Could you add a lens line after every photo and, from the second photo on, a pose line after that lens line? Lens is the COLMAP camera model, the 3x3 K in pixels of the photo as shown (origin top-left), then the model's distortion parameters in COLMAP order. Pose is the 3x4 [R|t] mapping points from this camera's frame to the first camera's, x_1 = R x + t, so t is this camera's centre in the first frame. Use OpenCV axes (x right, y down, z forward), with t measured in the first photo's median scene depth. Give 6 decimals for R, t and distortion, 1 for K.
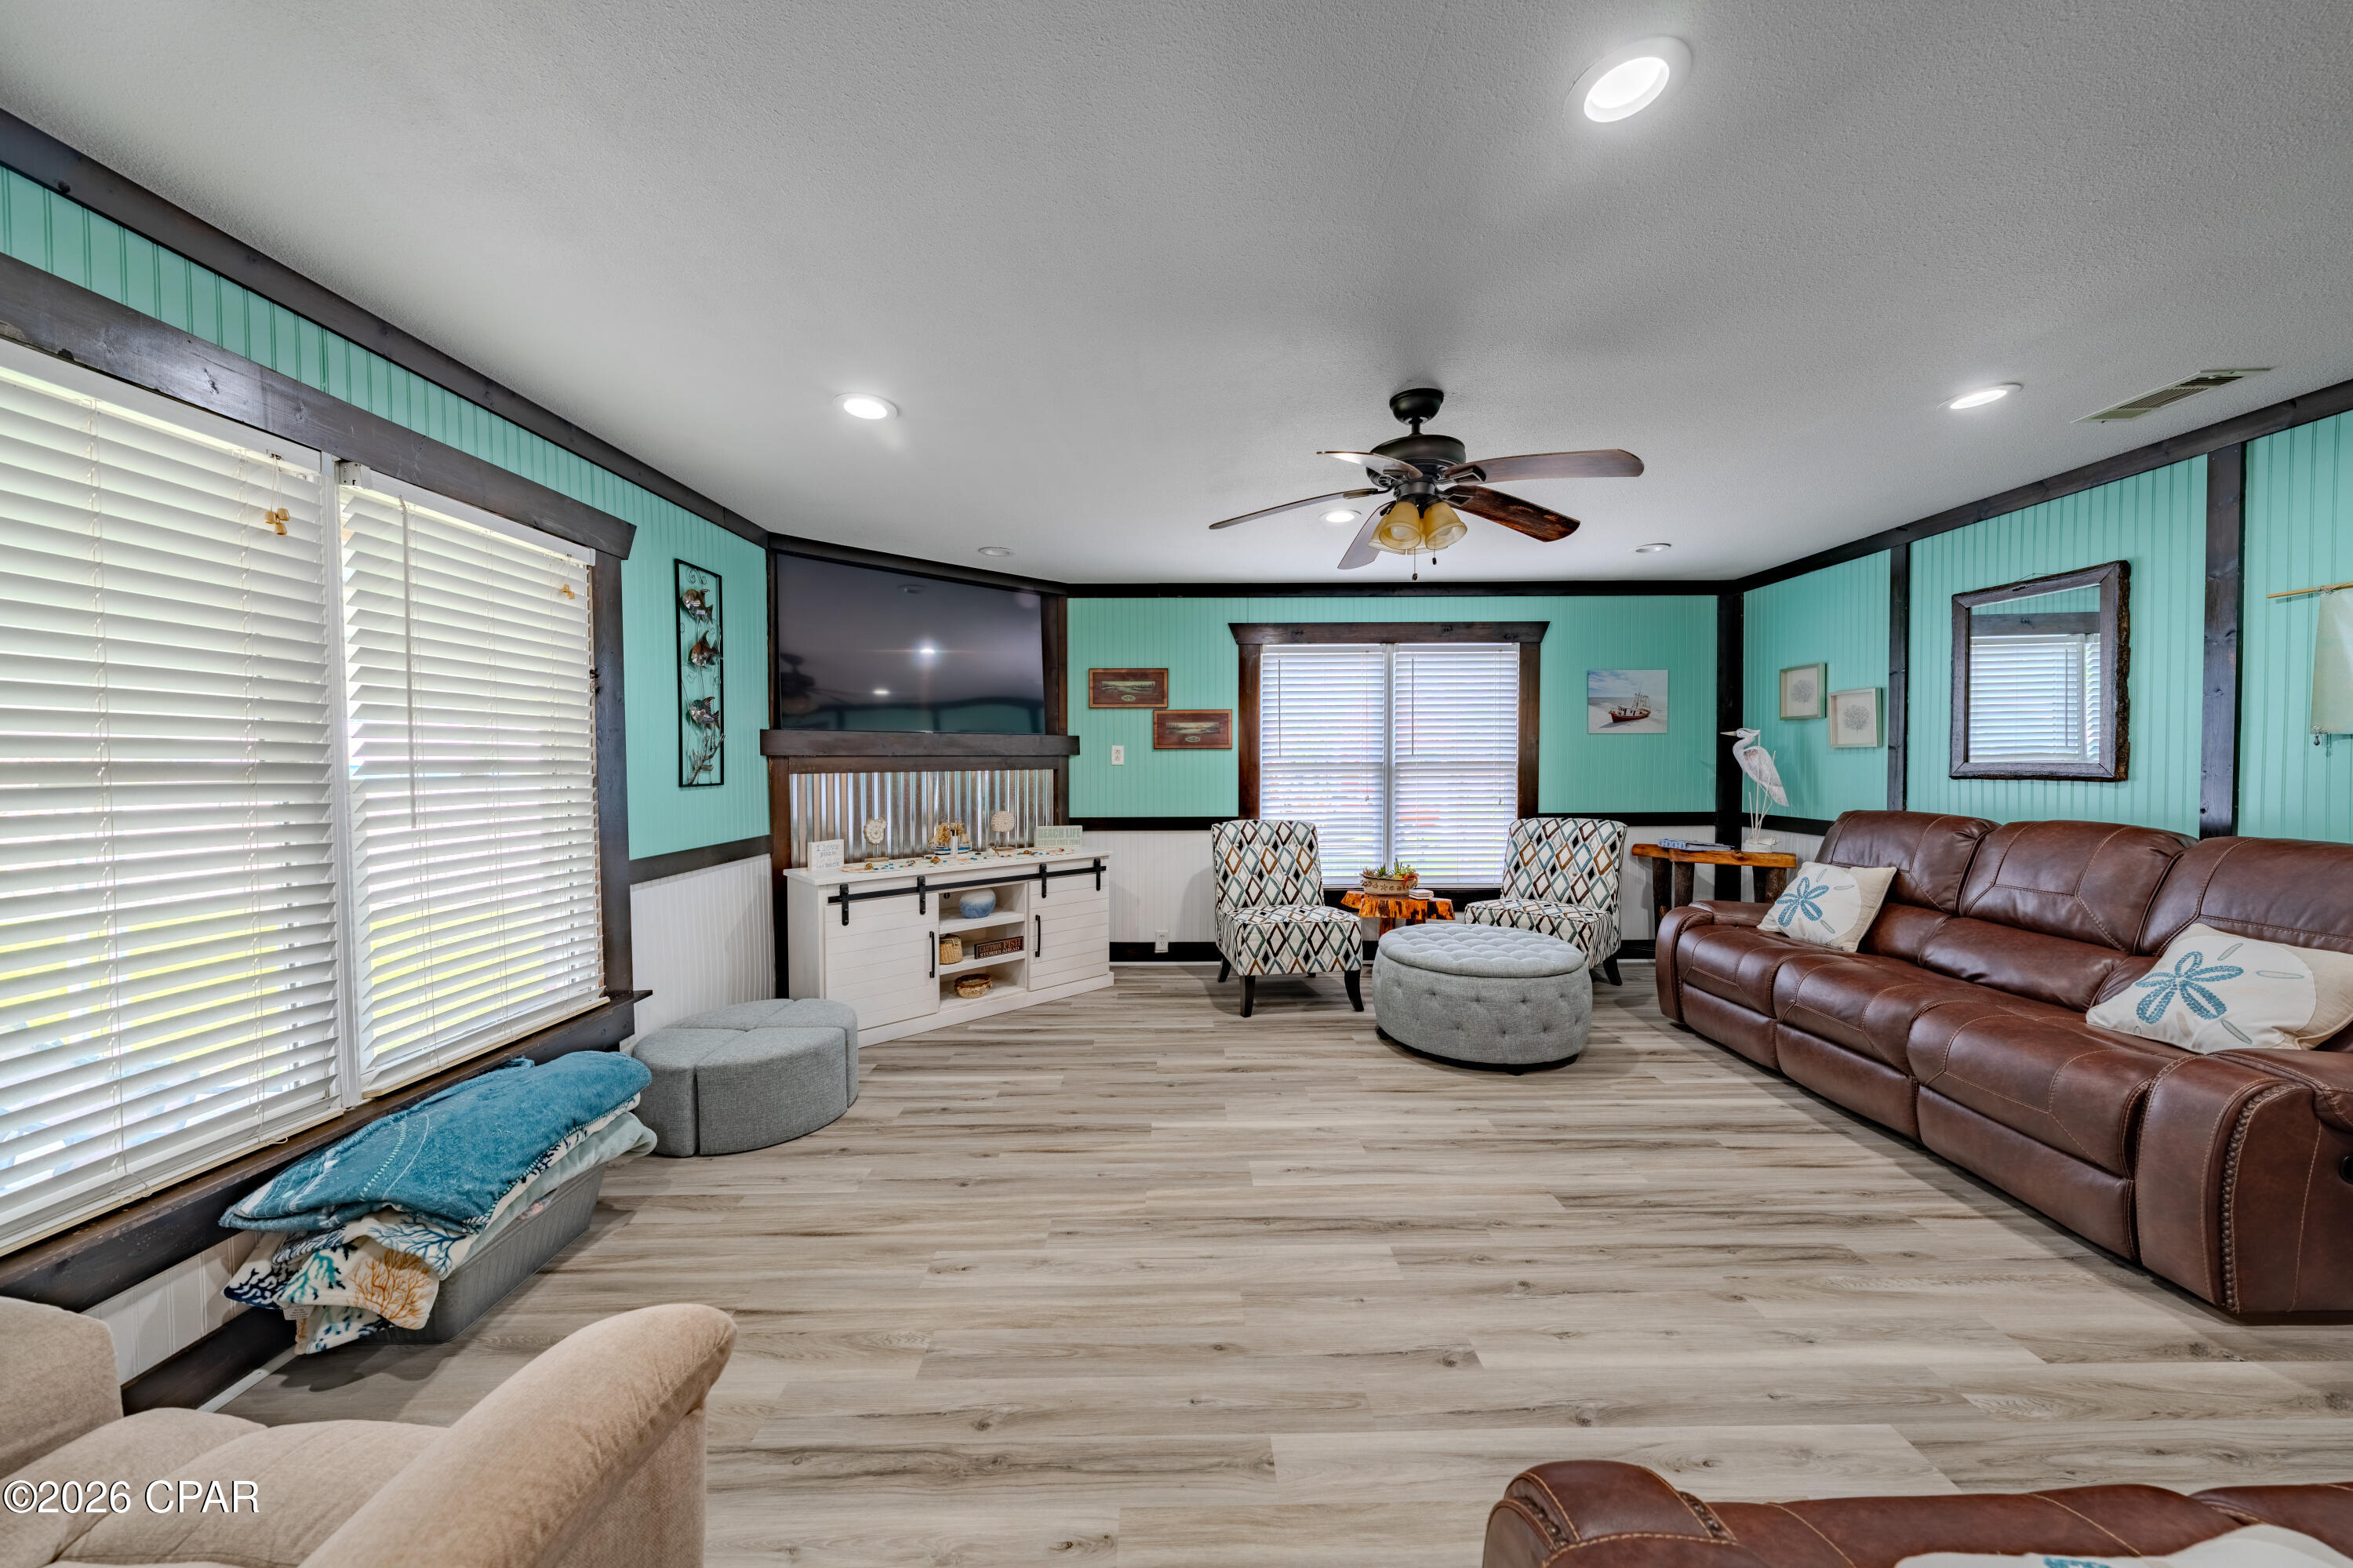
lens RADIAL K [[791.1, 0, 1175.2], [0, 791.1, 773.6], [0, 0, 1]] dist [-0.000487, -0.000075]
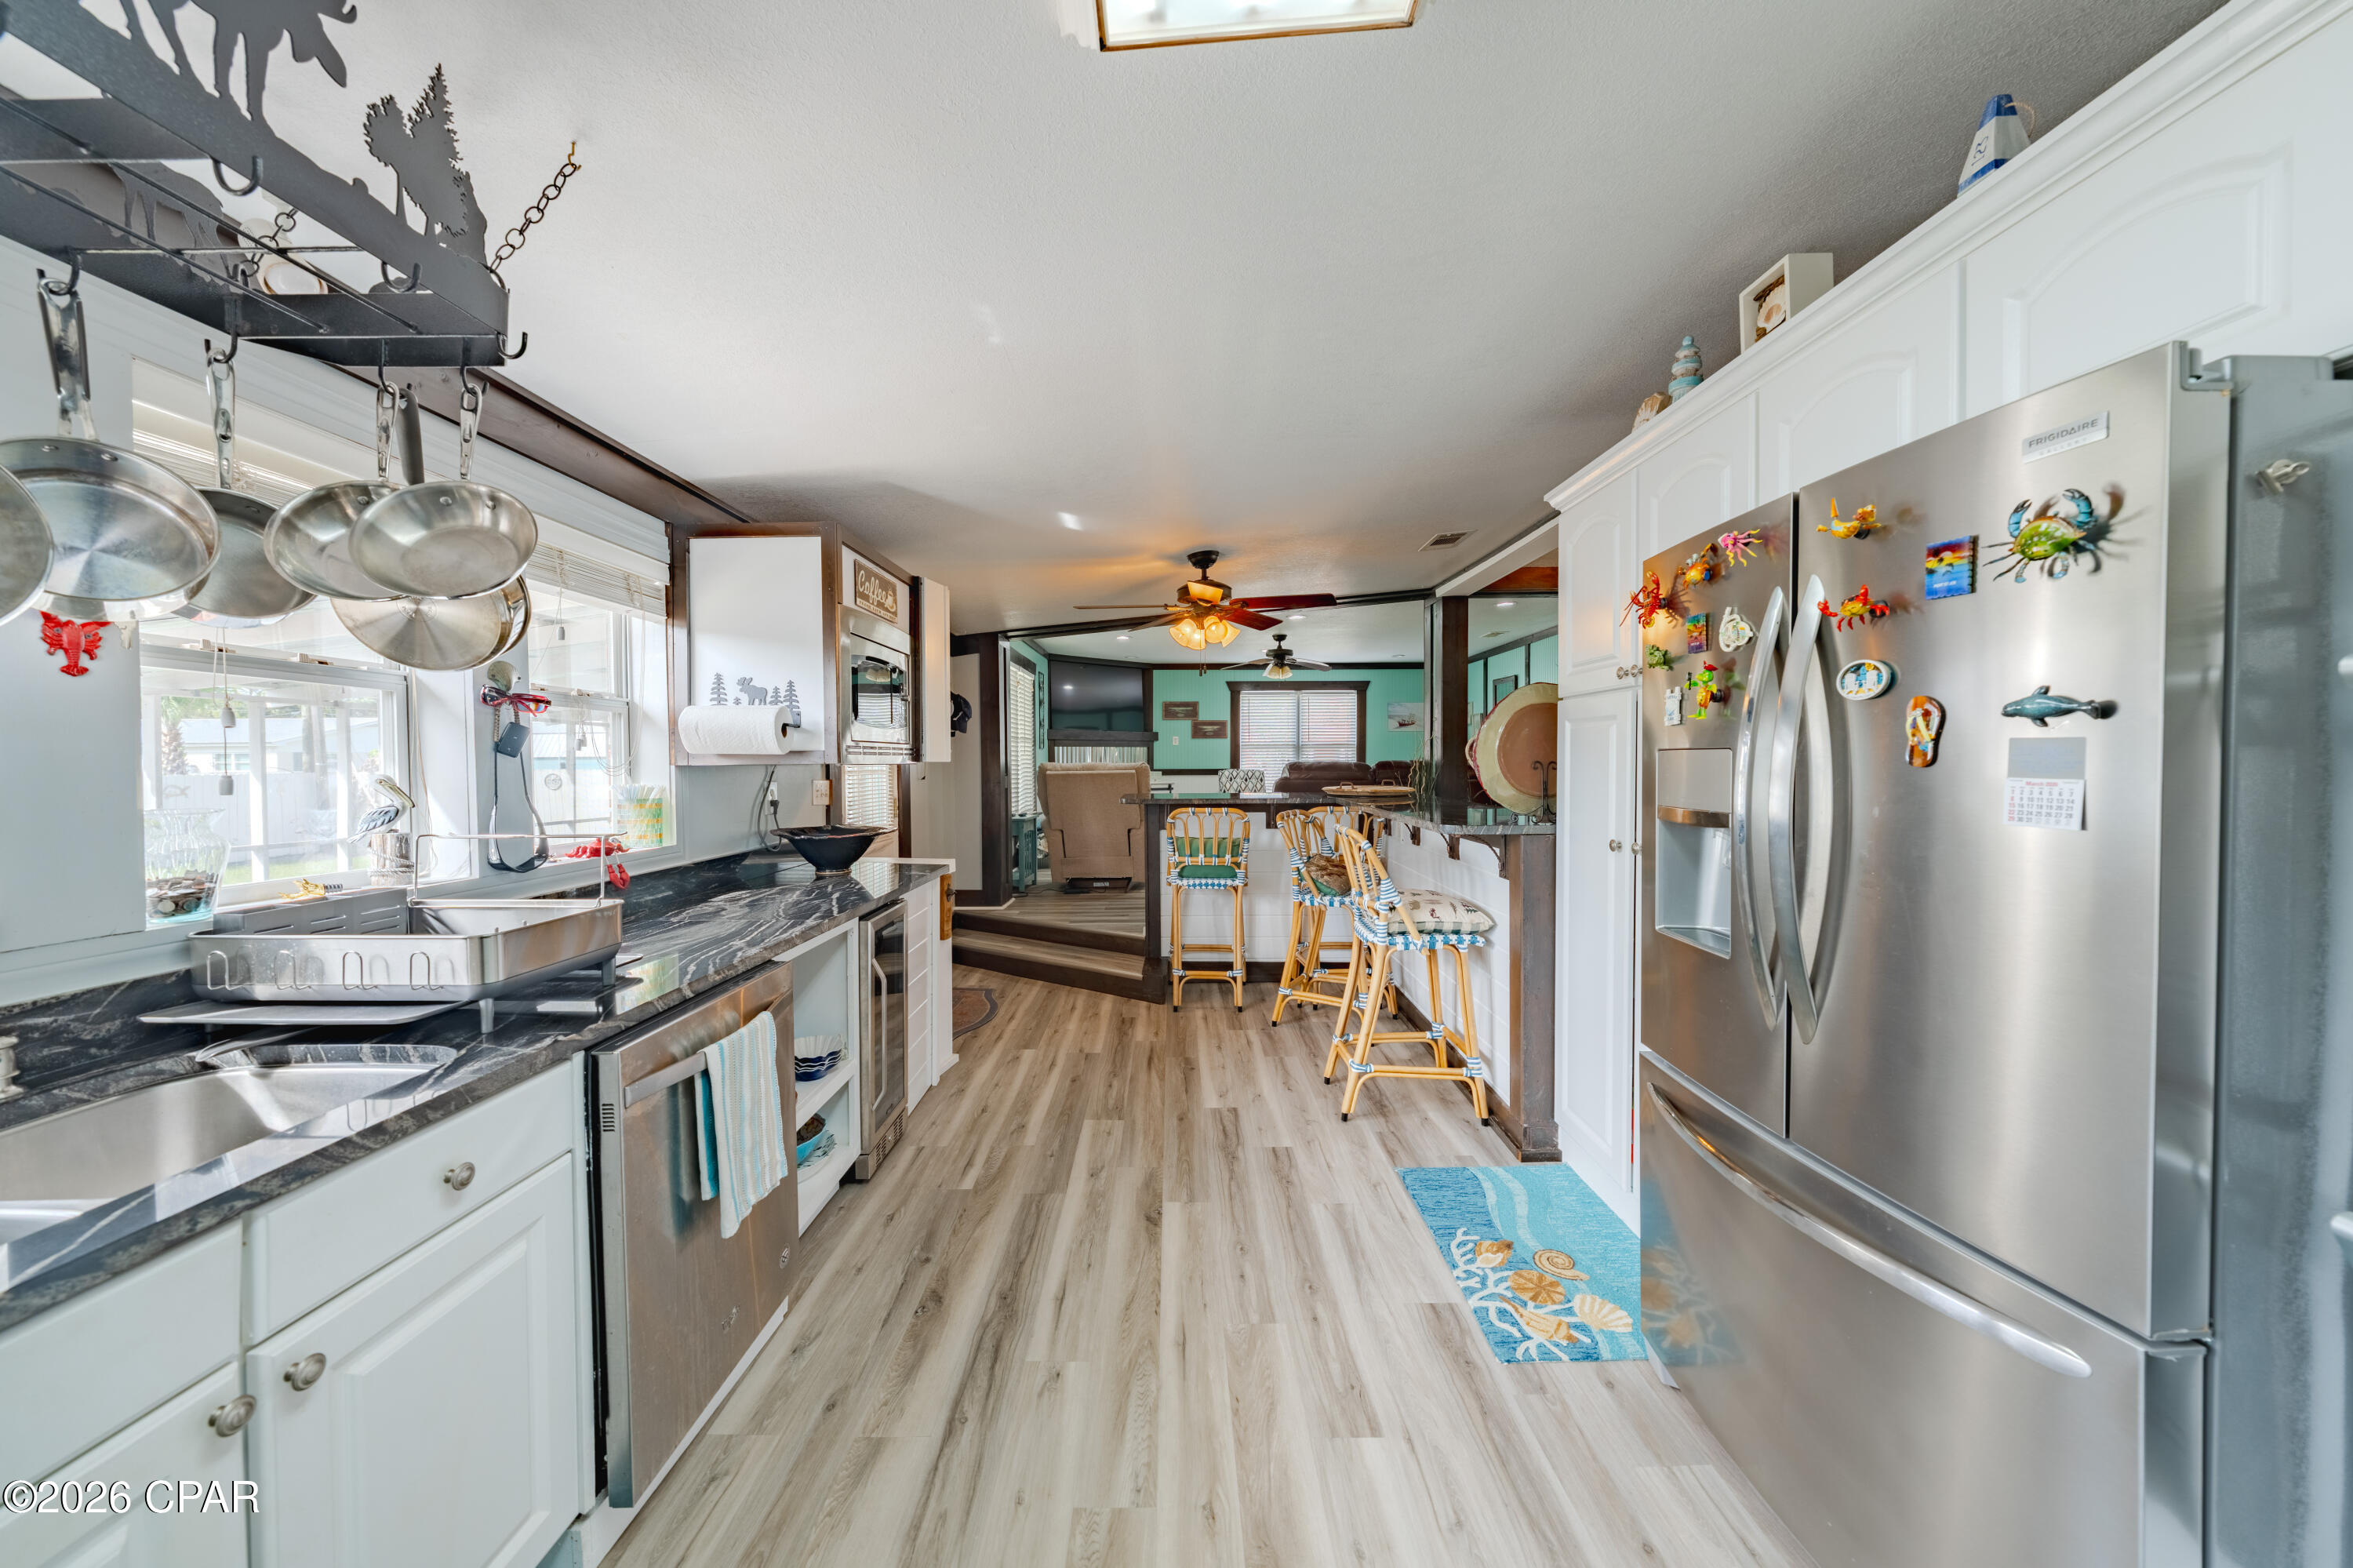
lens RADIAL K [[791.1, 0, 1175.2], [0, 791.1, 773.6], [0, 0, 1]] dist [-0.000487, -0.000075]
pose [[0.999980, 0.001093, 0.006249, -0.107934], [-0.001089, 0.999999, -0.000689, 0.086137], [-0.006249, 0.000682, 0.999980, -1.487447]]
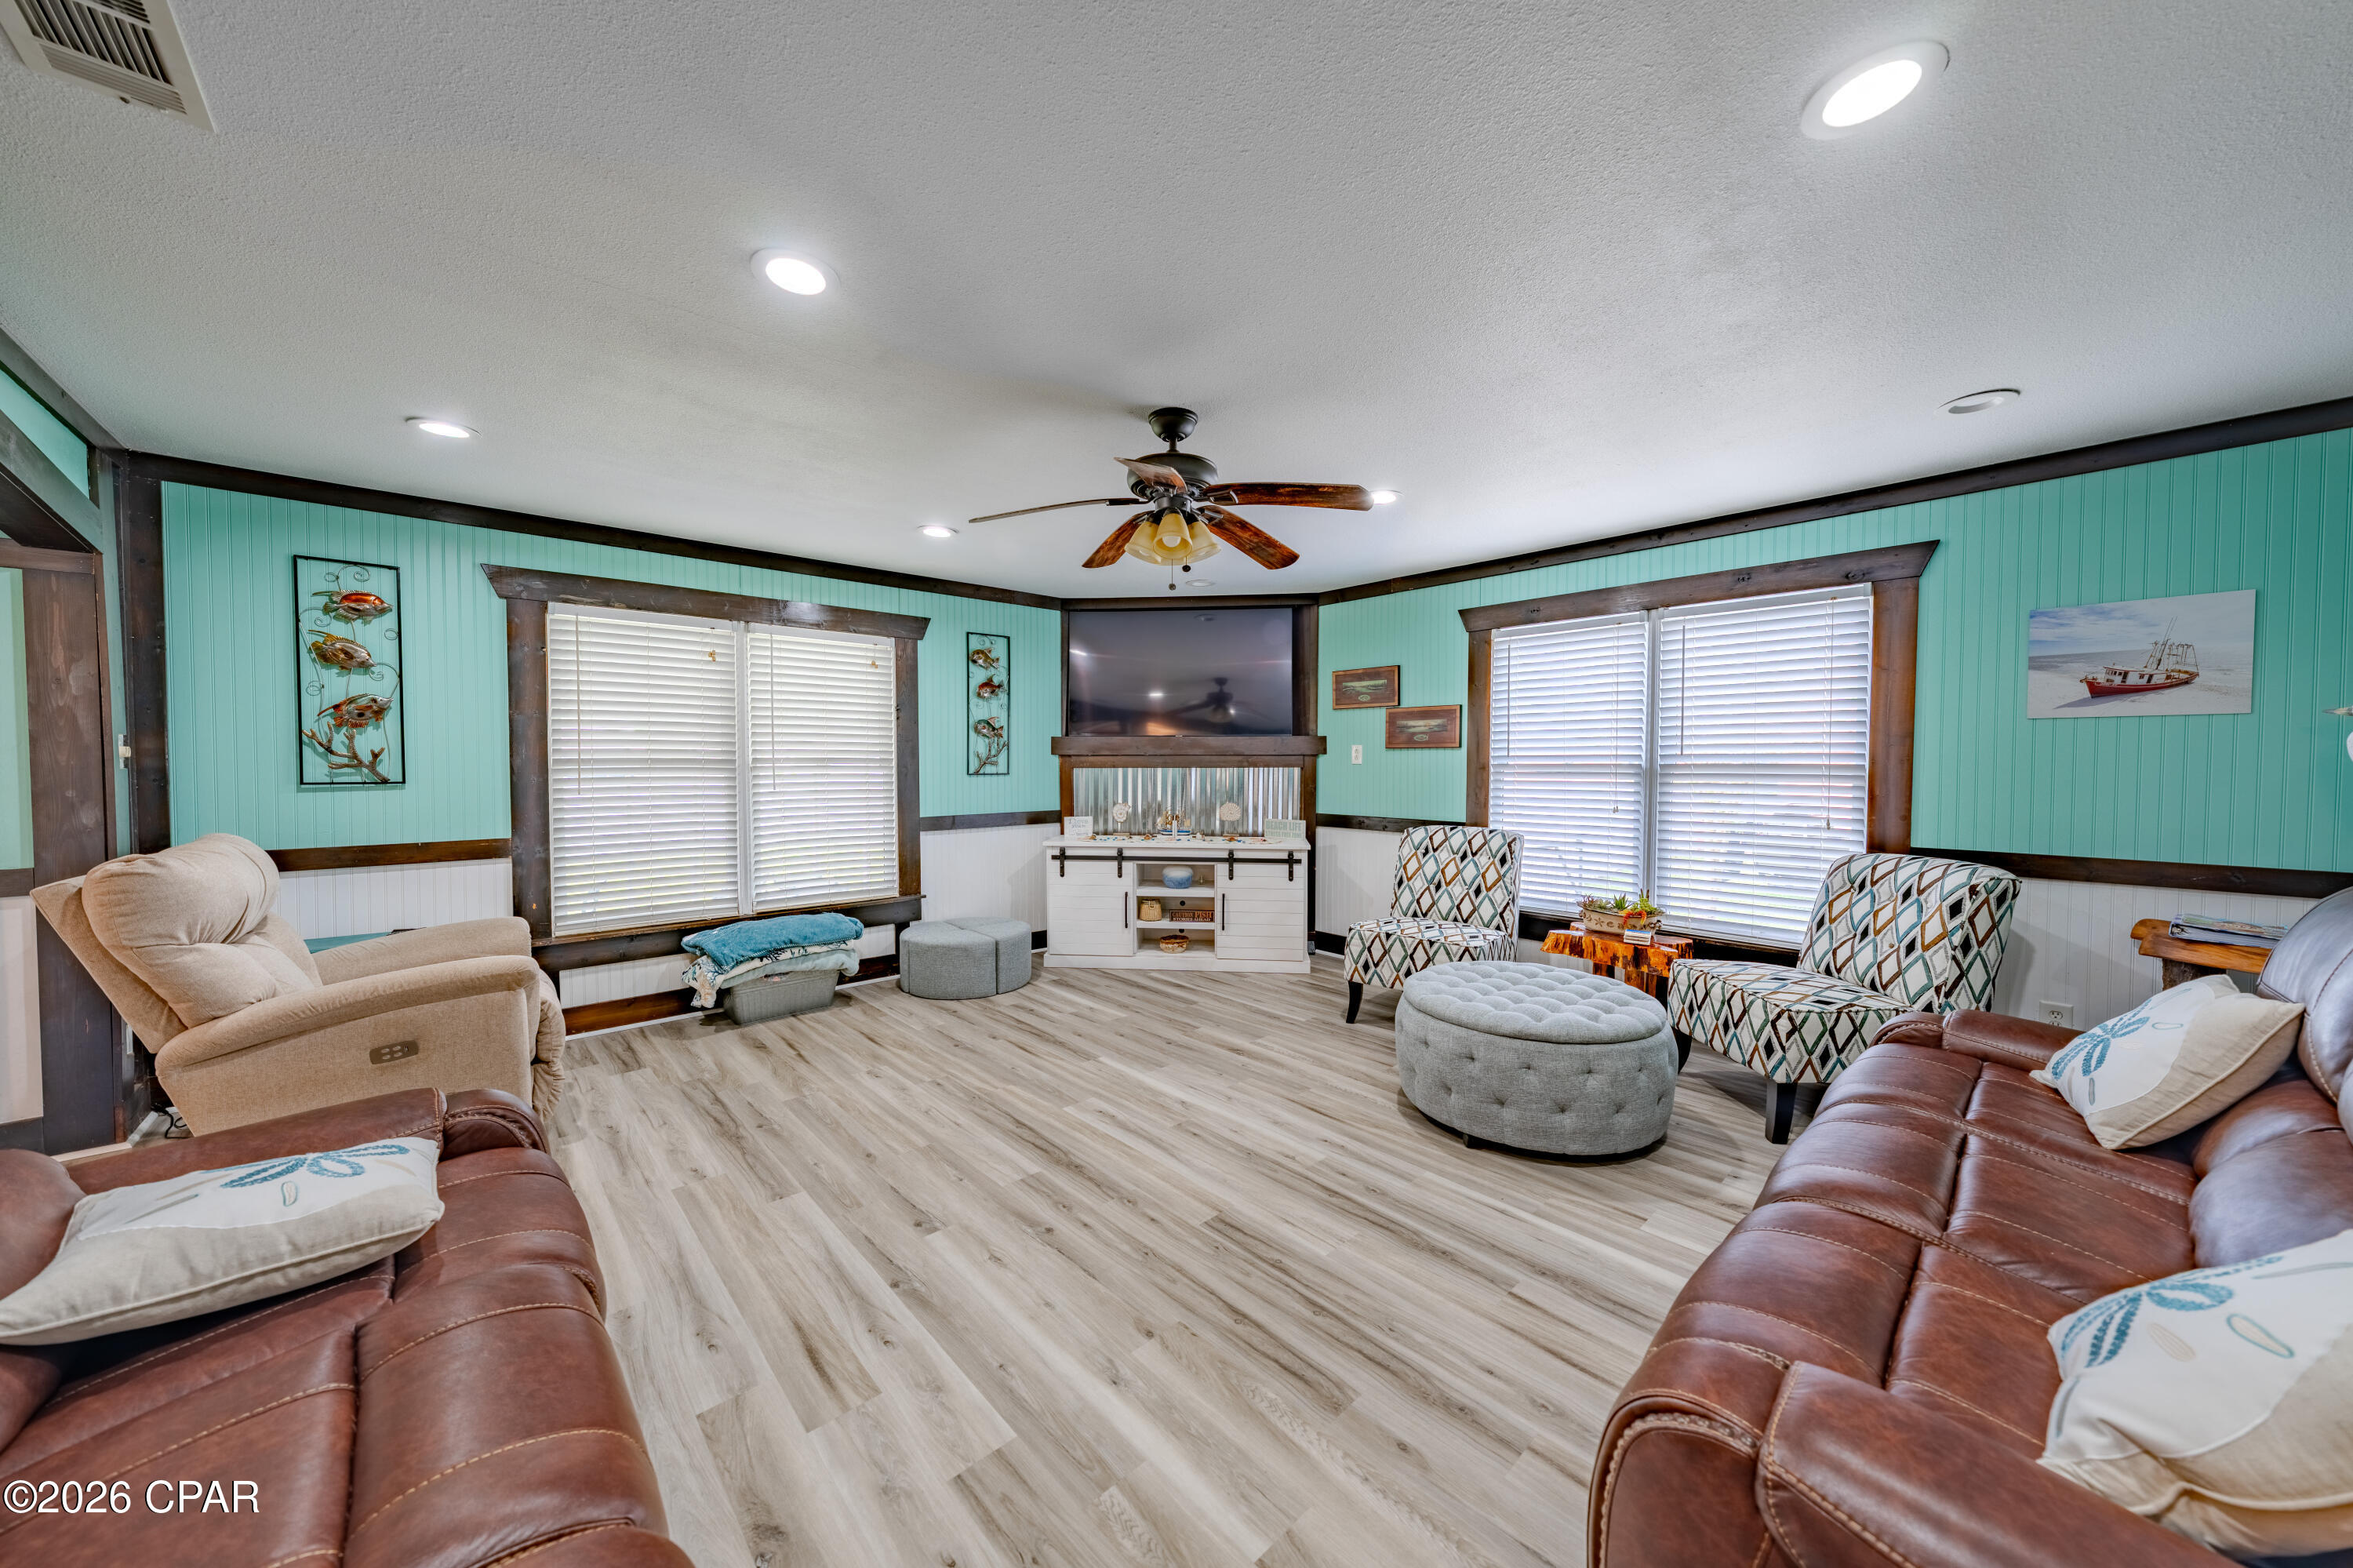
lens RADIAL K [[791.1, 0, 1175.2], [0, 791.1, 773.6], [0, 0, 1]] dist [-0.000487, -0.000075]
pose [[0.679993, 0.018816, -0.732977, 0.636023], [-0.016749, 0.999808, 0.010128, -0.006432], [0.733027, 0.005389, 0.680178, 0.170476]]
